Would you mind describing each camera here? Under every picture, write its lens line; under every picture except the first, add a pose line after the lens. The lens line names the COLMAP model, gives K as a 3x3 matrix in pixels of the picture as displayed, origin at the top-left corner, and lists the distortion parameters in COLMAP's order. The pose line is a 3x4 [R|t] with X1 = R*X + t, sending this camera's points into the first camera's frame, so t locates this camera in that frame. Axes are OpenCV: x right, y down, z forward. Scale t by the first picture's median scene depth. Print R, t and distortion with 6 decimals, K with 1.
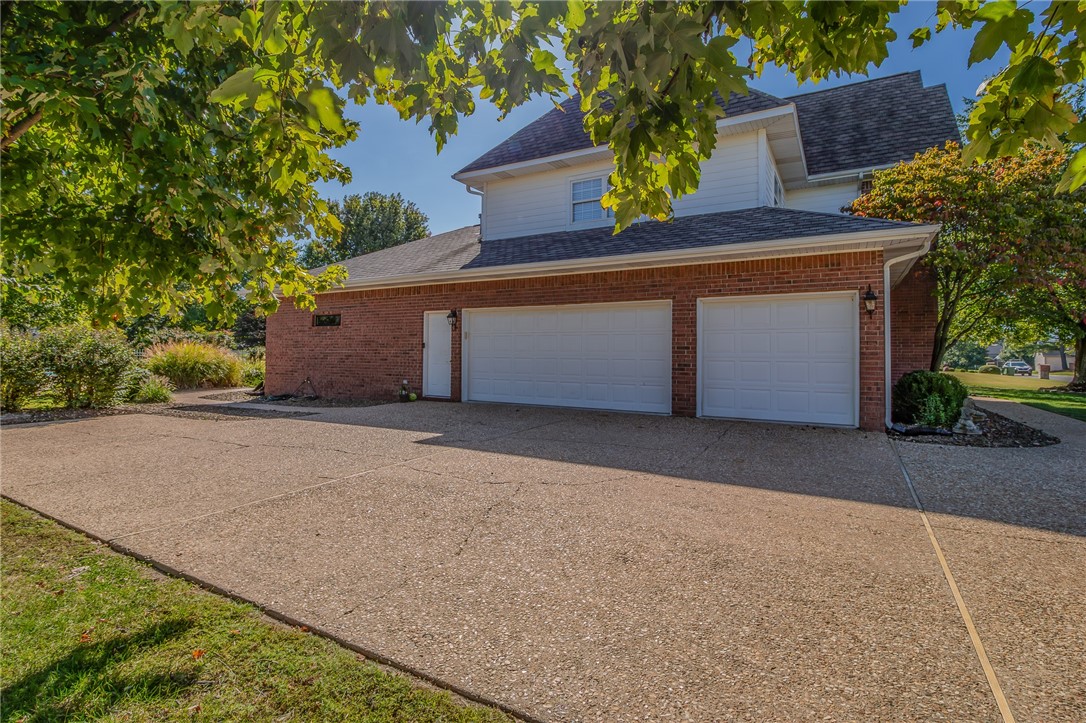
lens RADIAL K [[505.6, 0, 543.0], [0, 505.6, 361.5], [0, 0, 1]] dist [0.001231, -0.013031]
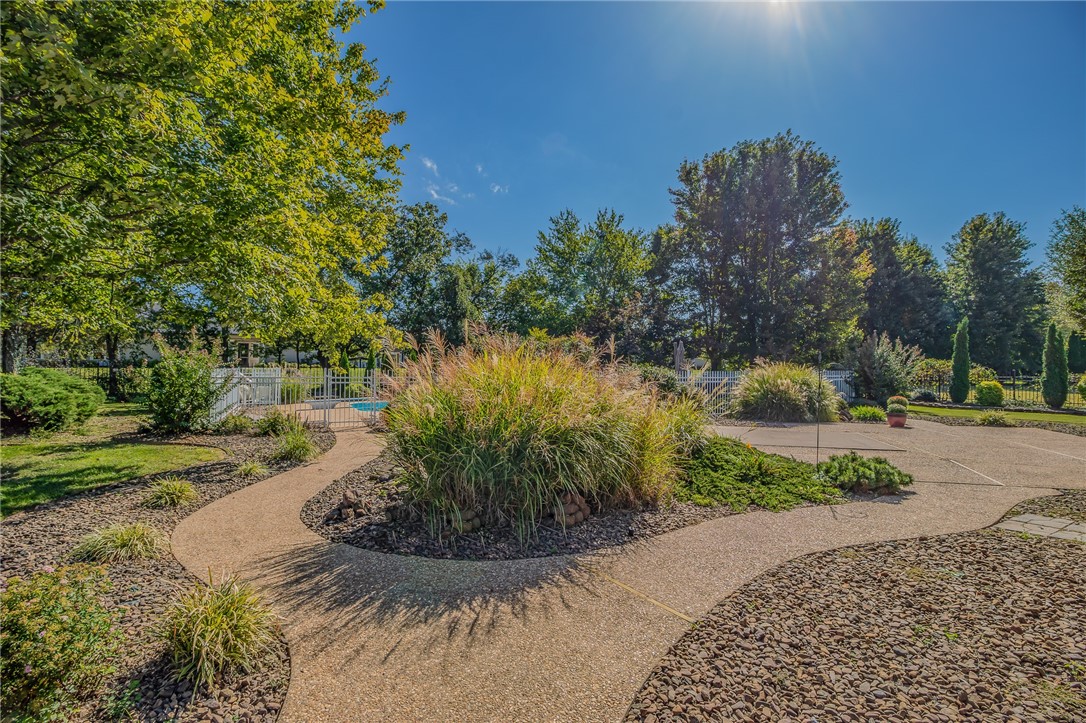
lens RADIAL K [[505.6, 0, 543.0], [0, 505.6, 361.5], [0, 0, 1]] dist [0.001231, -0.013031]
pose [[0.831673, -0.019173, -0.554935, -0.192796], [0.000419, 0.999425, -0.033902, -0.007796], [0.555266, 0.027963, 0.831202, 0.282221]]
